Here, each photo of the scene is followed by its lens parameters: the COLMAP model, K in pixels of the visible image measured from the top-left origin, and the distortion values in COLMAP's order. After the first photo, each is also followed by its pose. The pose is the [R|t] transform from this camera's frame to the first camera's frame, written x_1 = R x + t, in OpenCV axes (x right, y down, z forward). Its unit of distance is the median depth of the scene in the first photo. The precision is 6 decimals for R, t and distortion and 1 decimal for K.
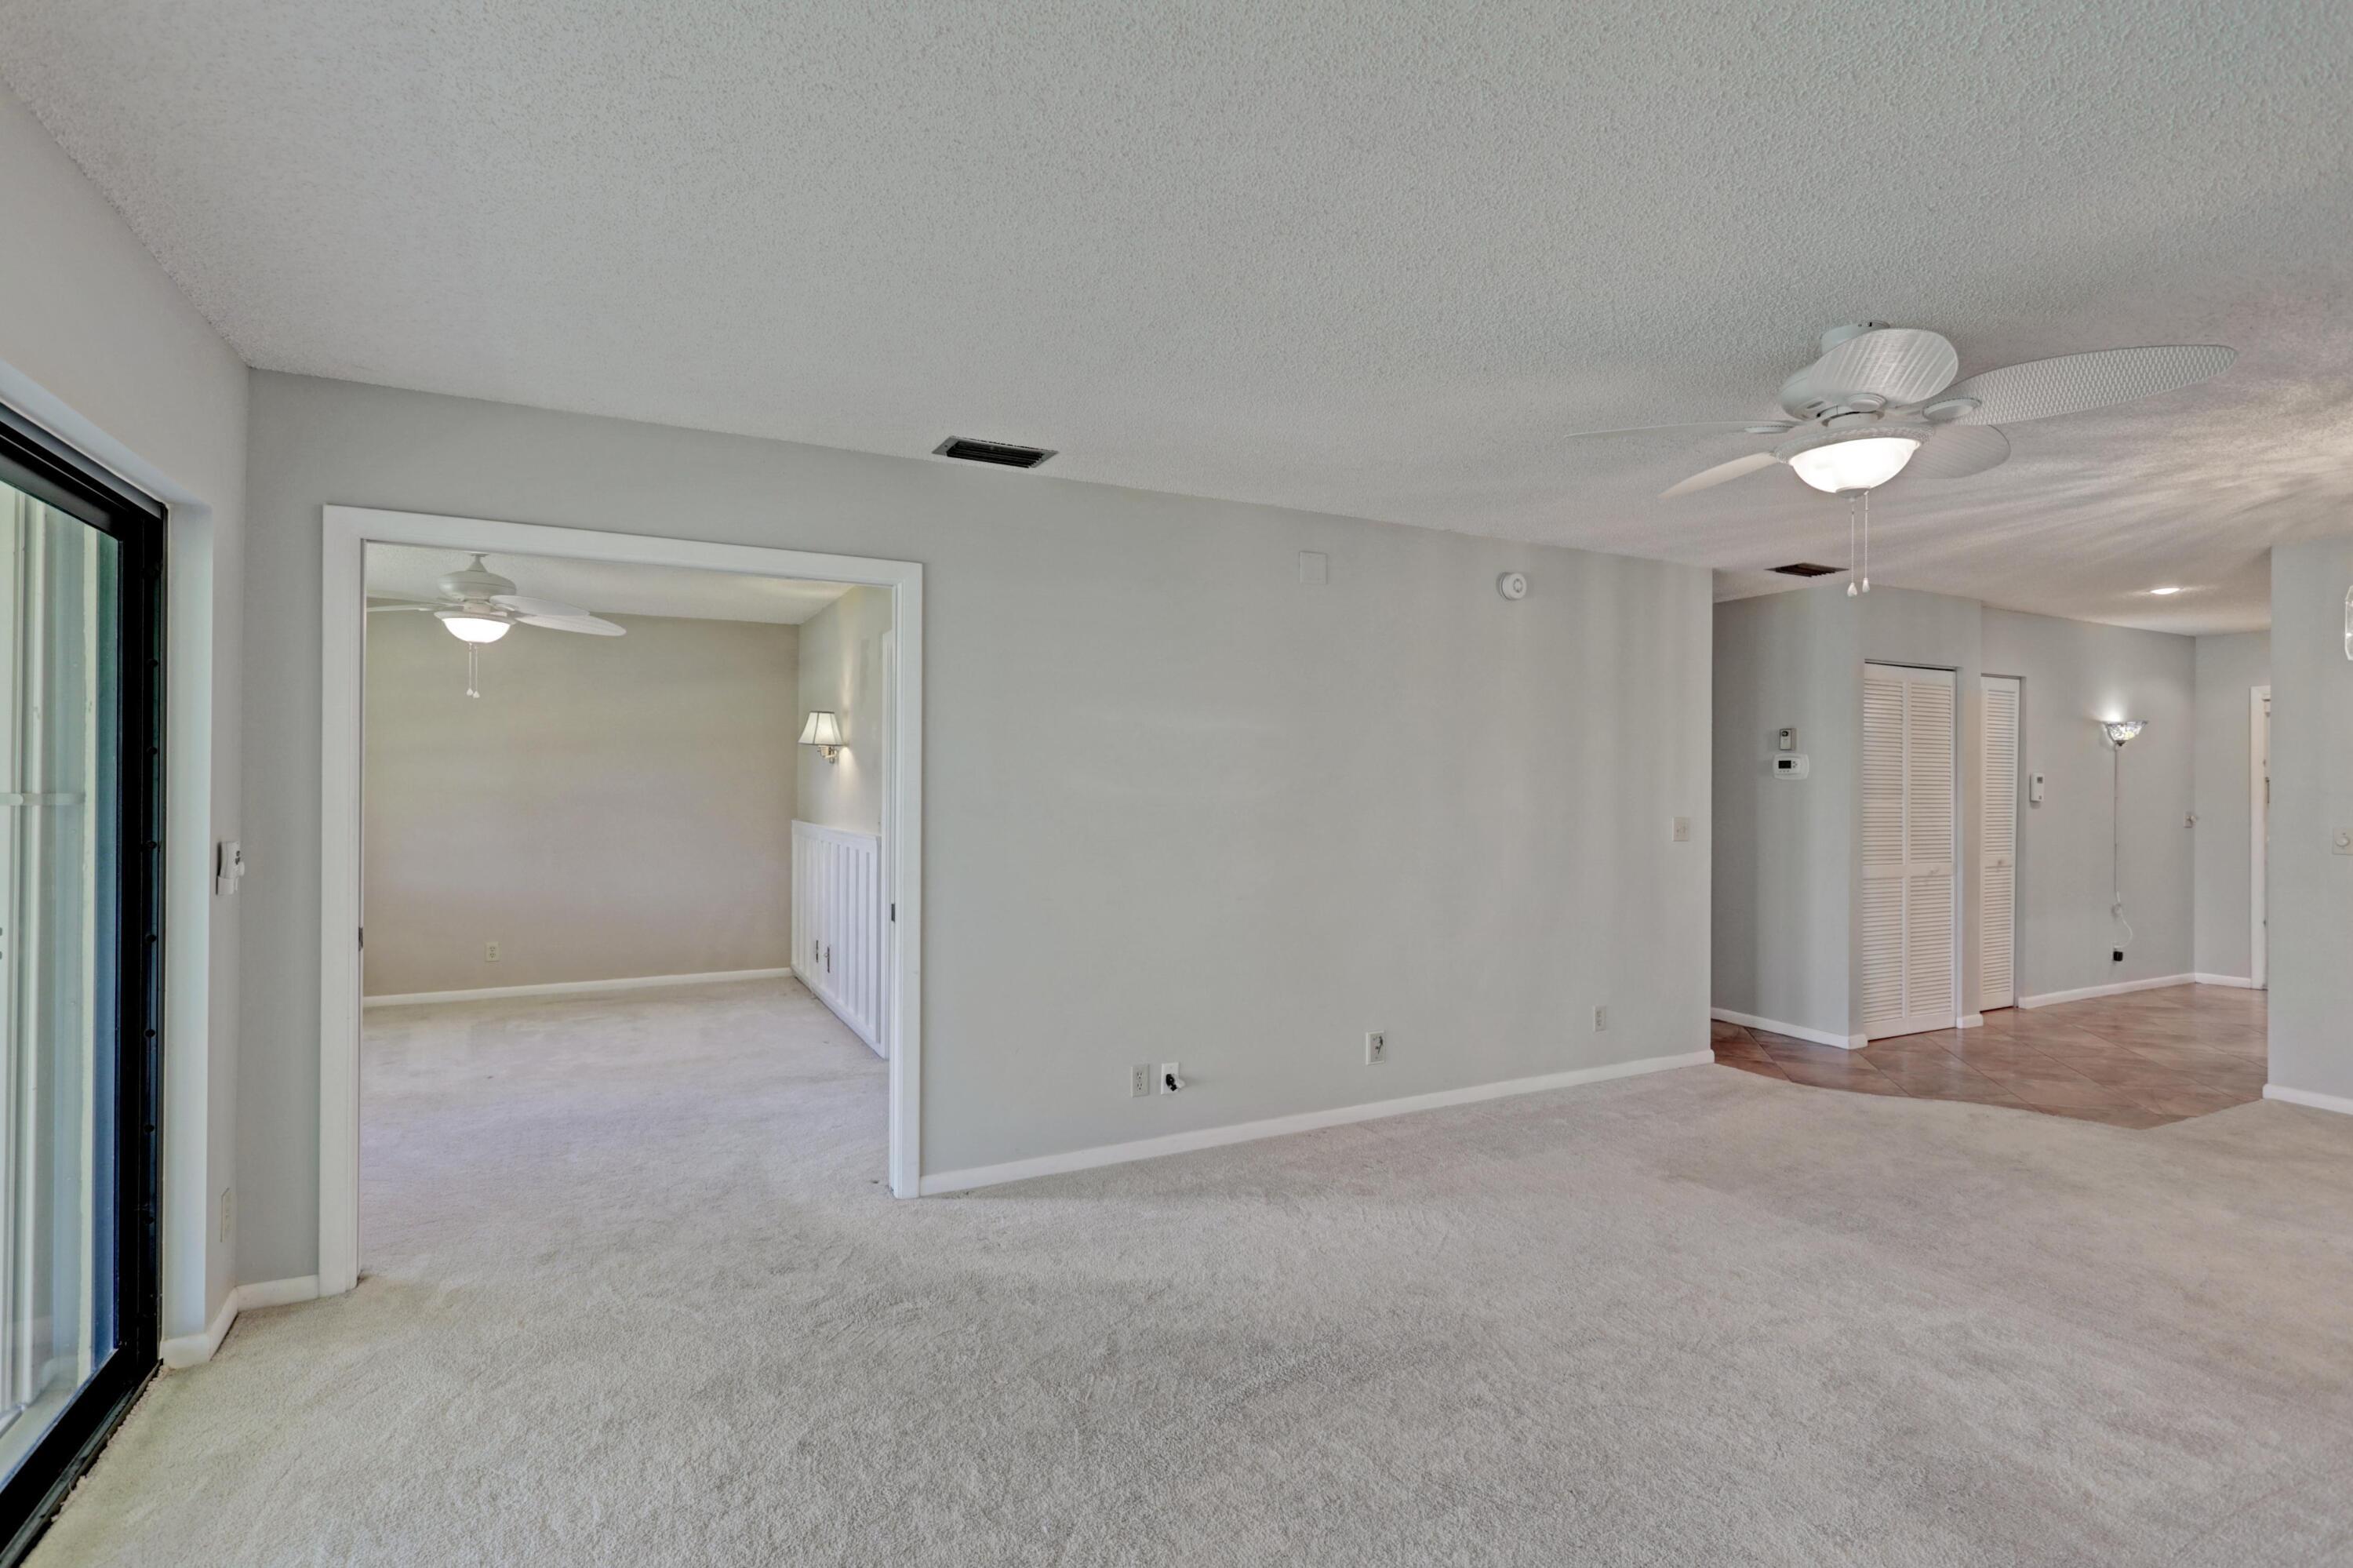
lens RADIAL K [[1124.9, 0, 1171.7], [0, 1124.9, 784.3], [0, 0, 1]] dist [-0.003884, 0.001211]
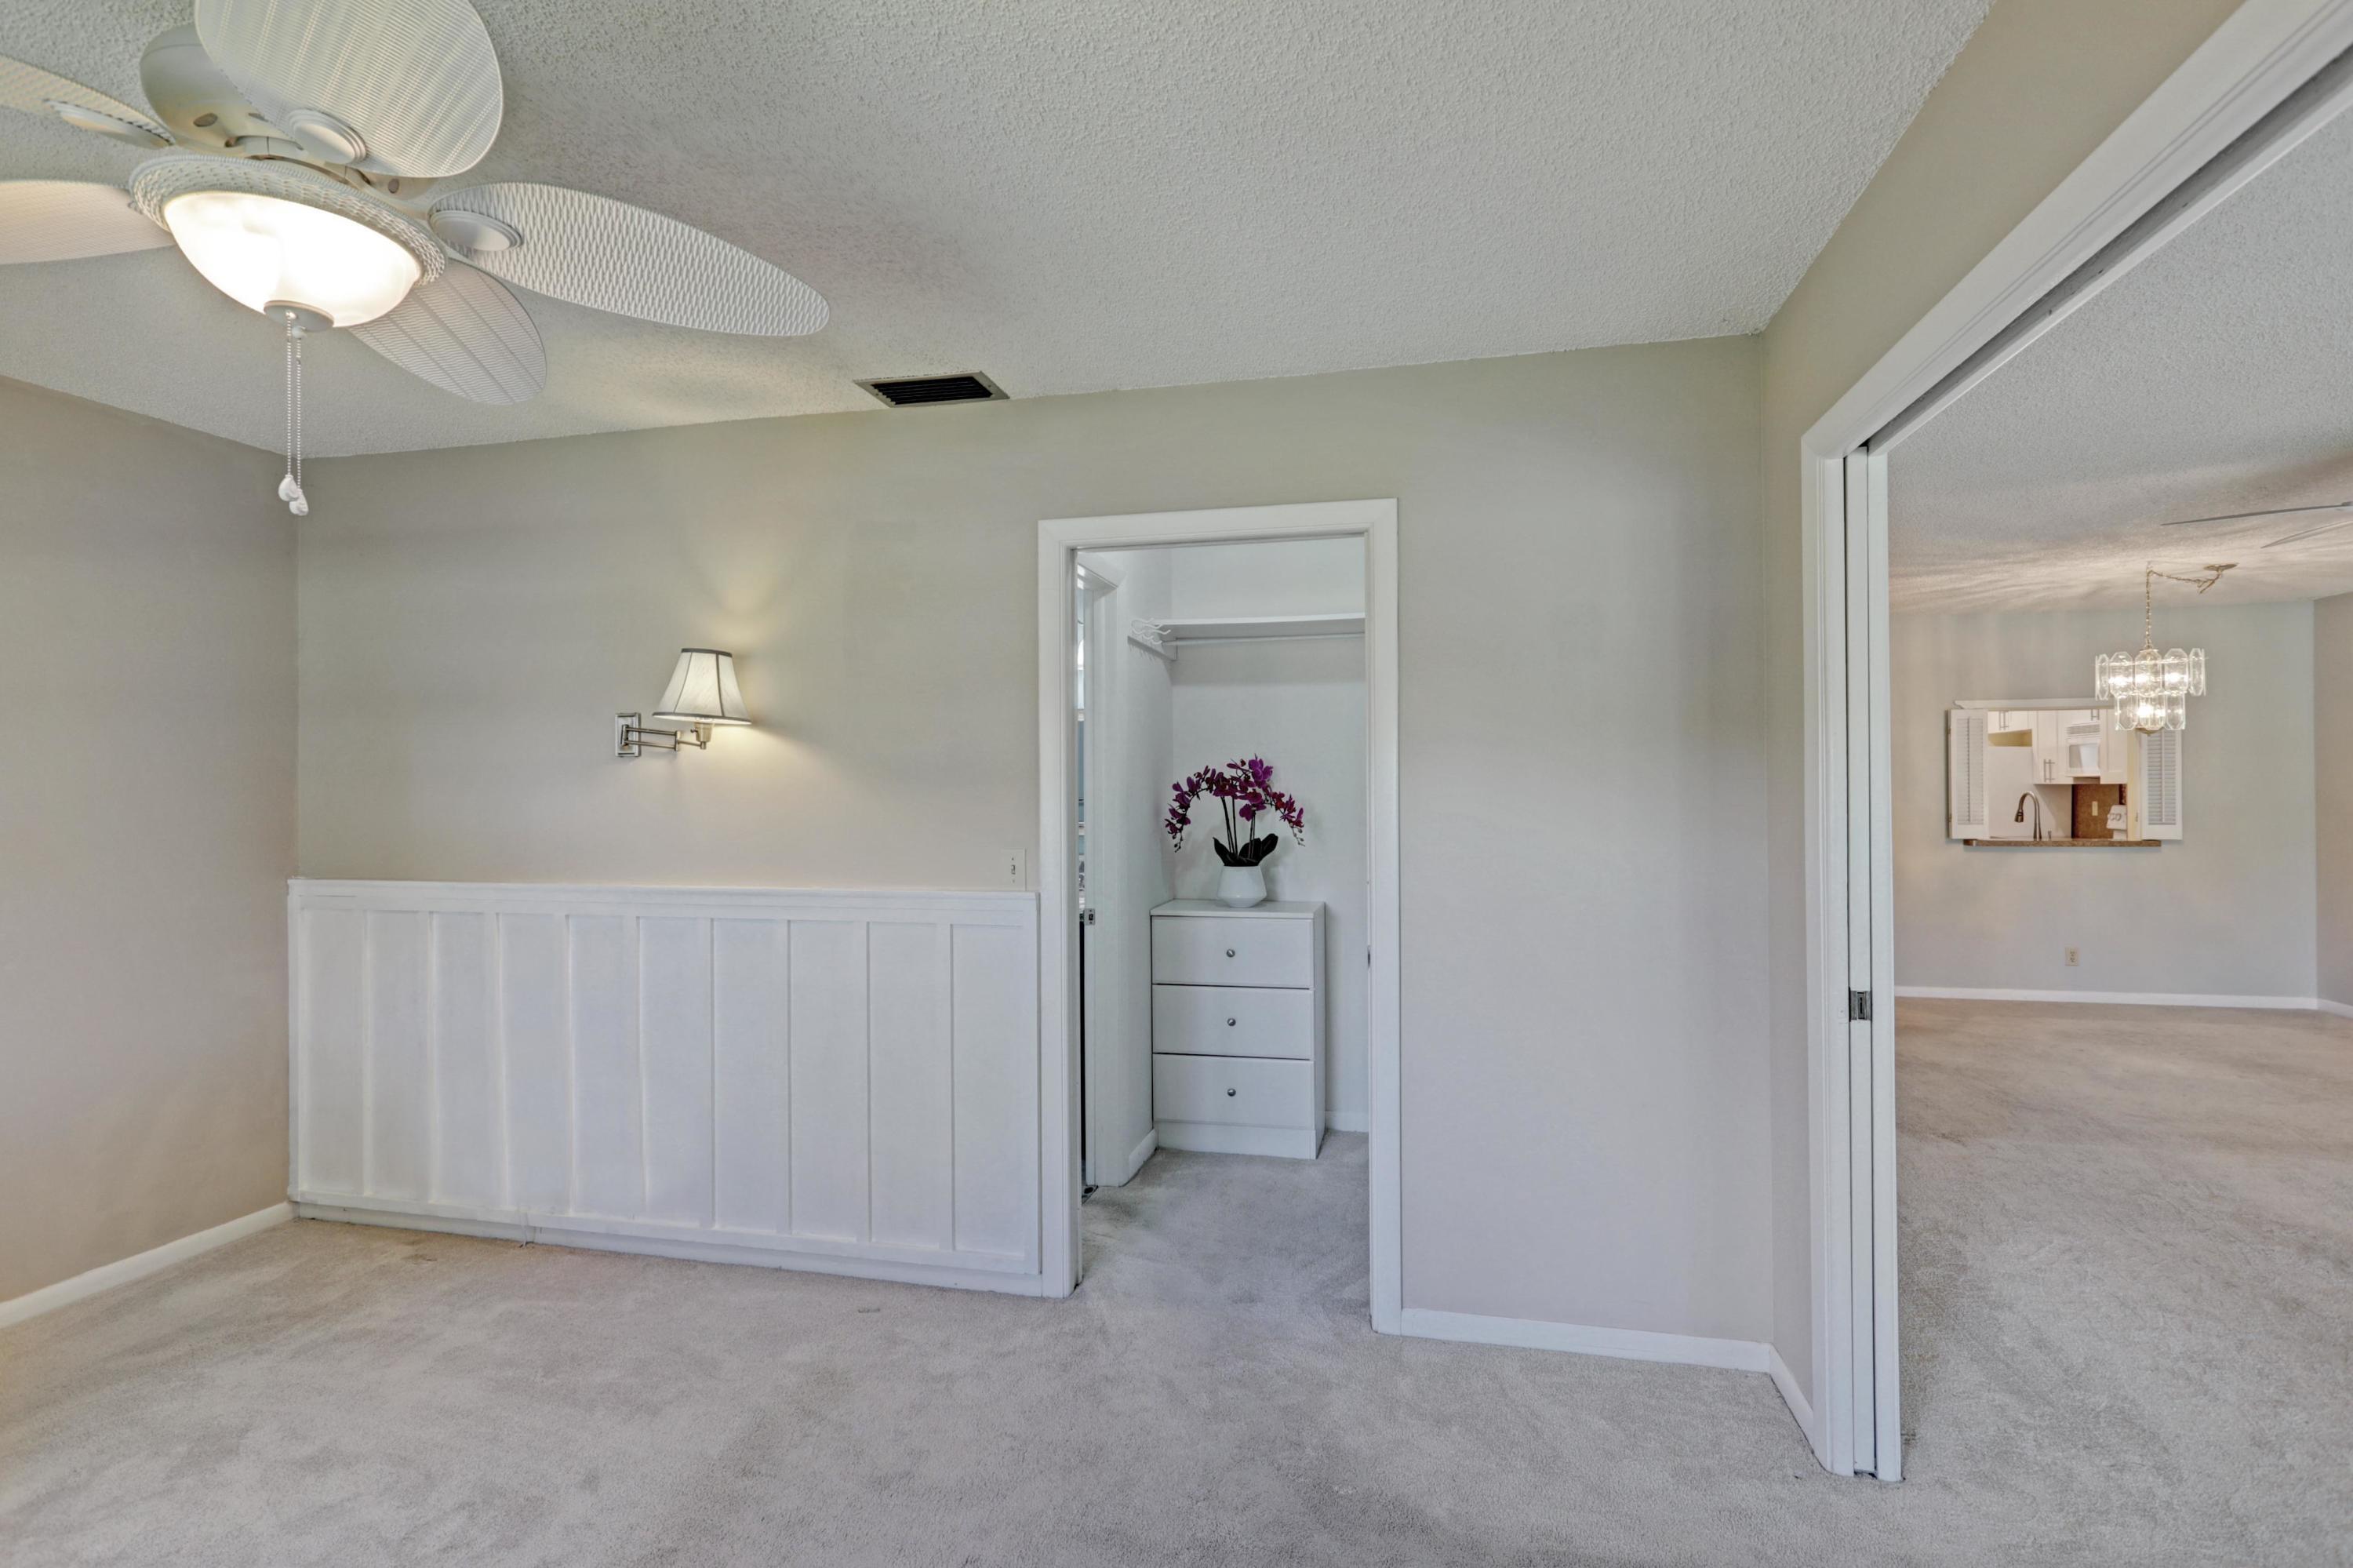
lens RADIAL K [[1133.8, 0, 1172.7], [0, 1133.8, 783.2], [0, 0, 1]] dist [-0.002089, -0.000455]
pose [[0.652803, -0.006094, 0.757503, -0.594485], [0.009143, 0.999958, 0.000165, -0.004241], [-0.757472, 0.006818, 0.652832, 0.561819]]
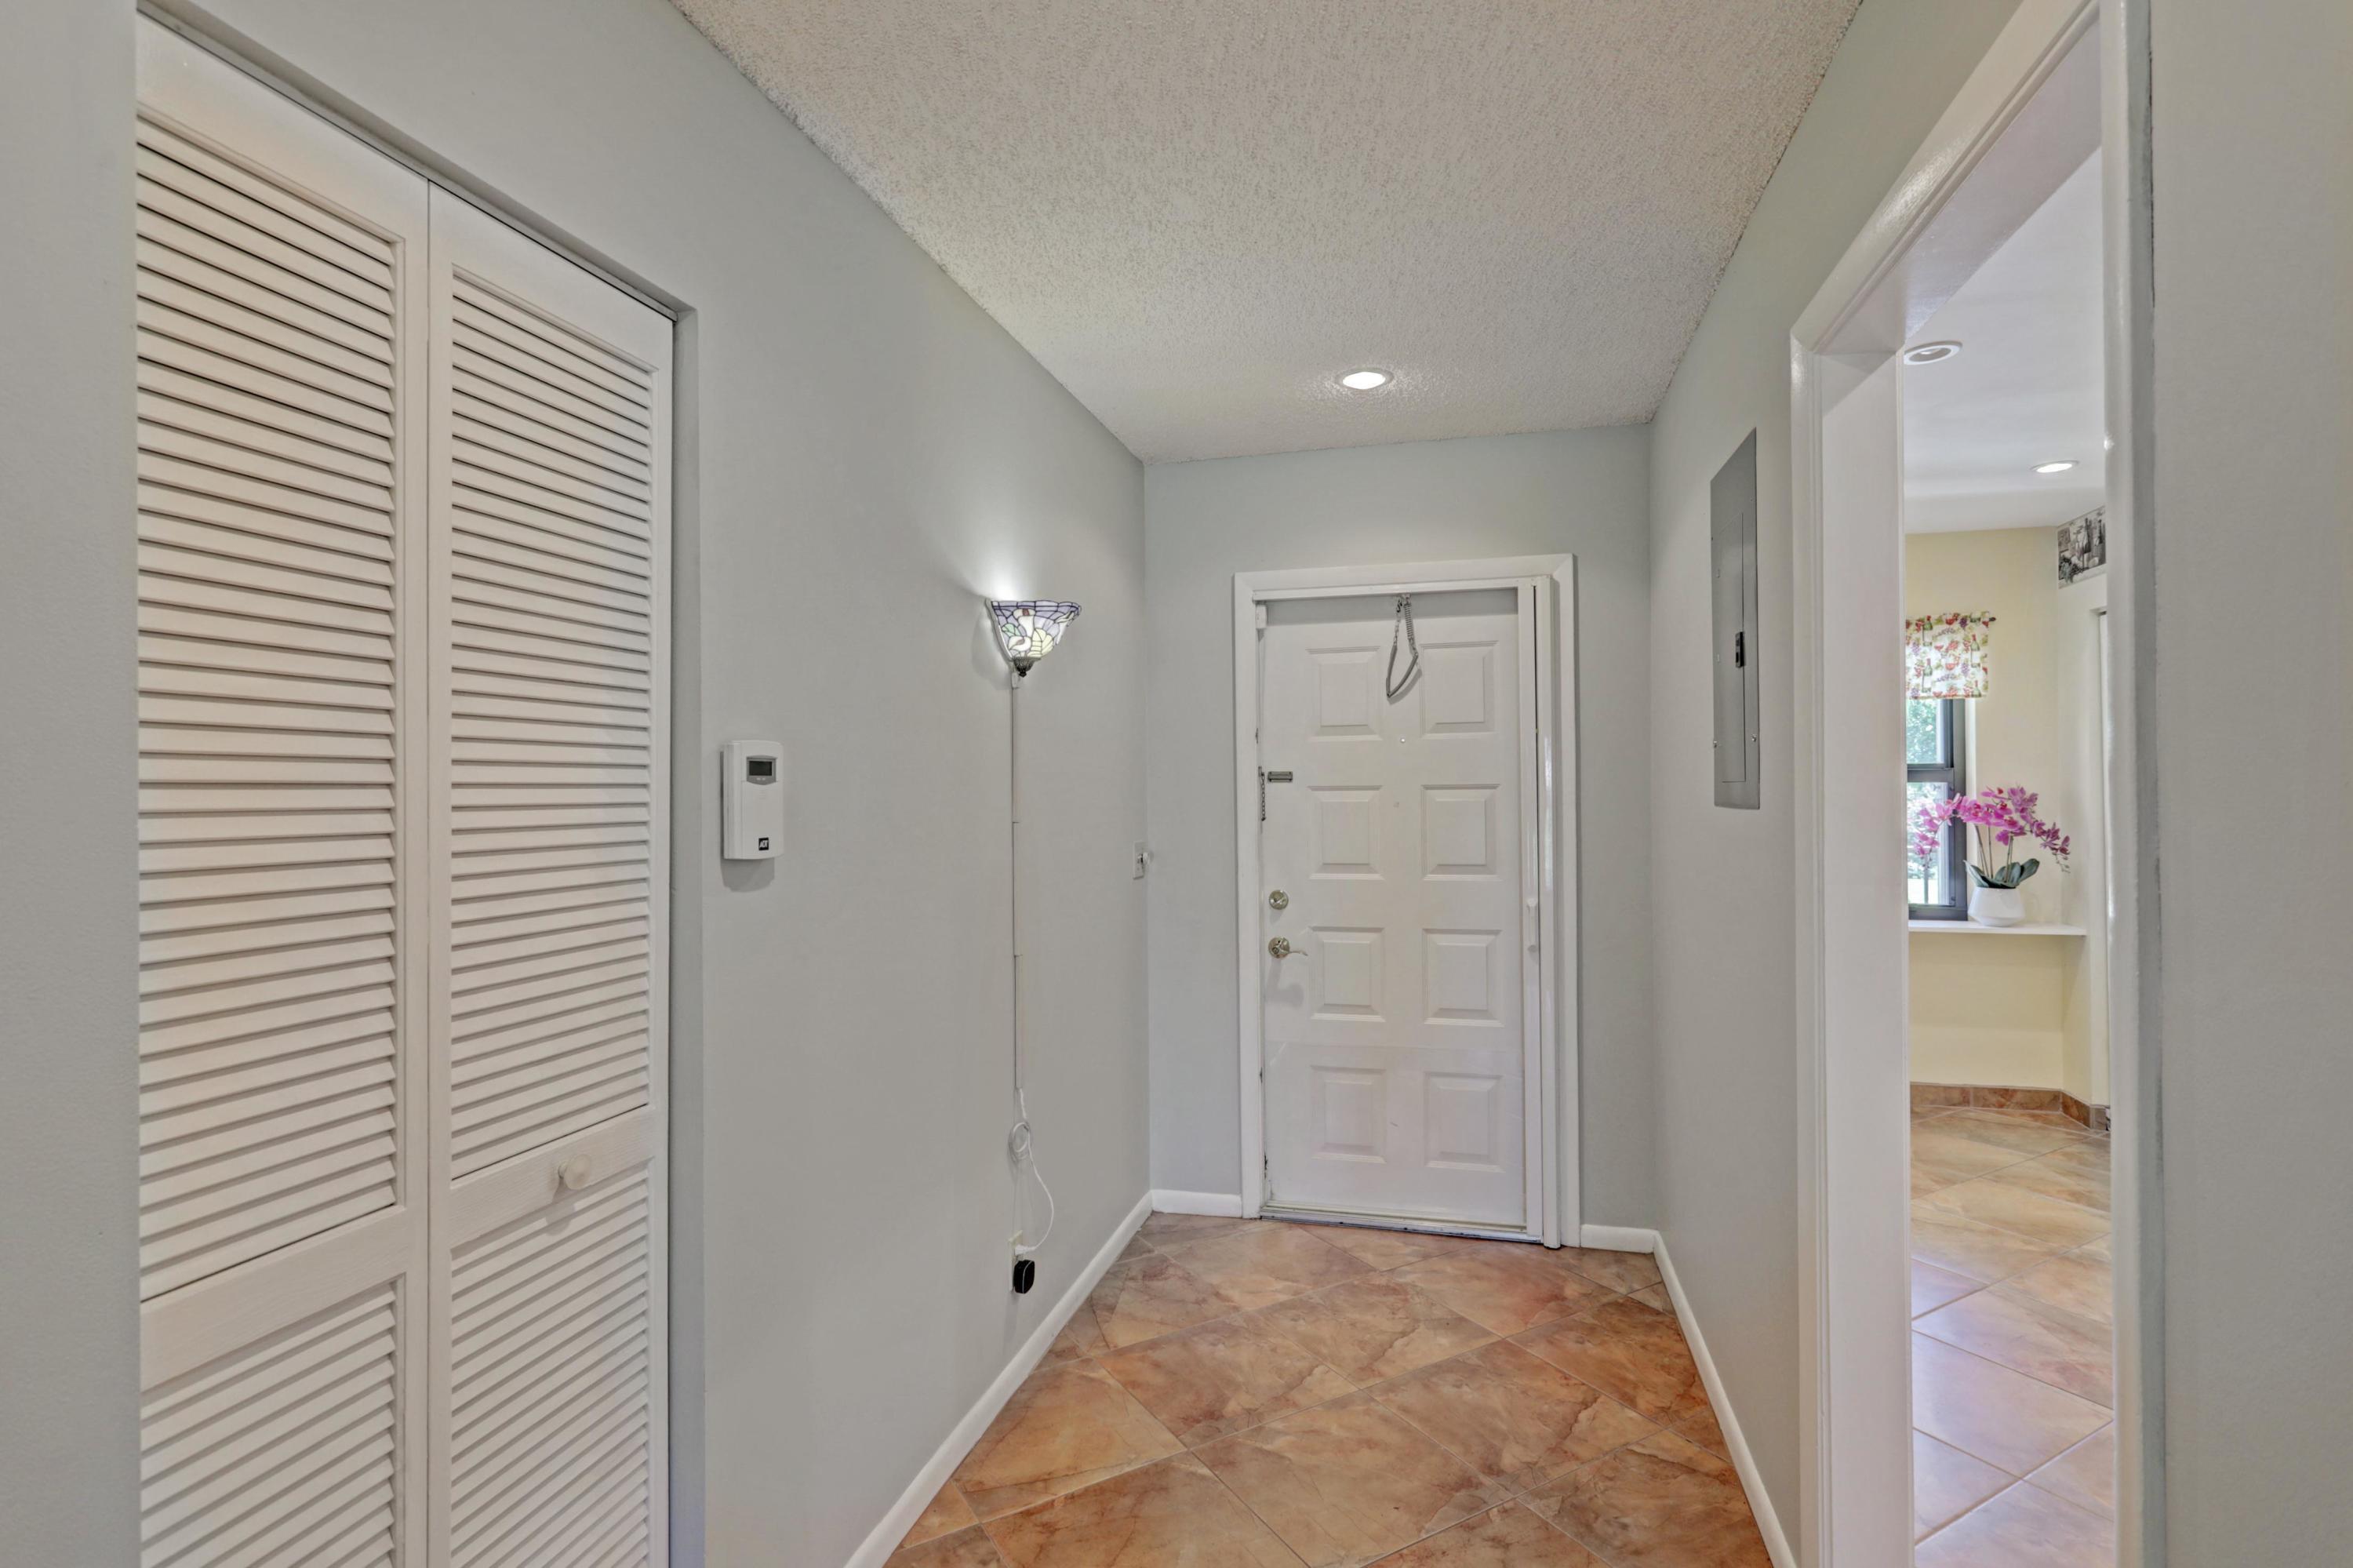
lens RADIAL K [[1133.8, 0, 1172.7], [0, 1133.8, 783.2], [0, 0, 1]] dist [-0.002089, -0.000455]
pose [[0.670867, -0.008562, 0.741528, 0.765014], [0.009469, 0.999951, 0.002980, -0.001097], [-0.741517, 0.005022, 0.670915, 0.907281]]
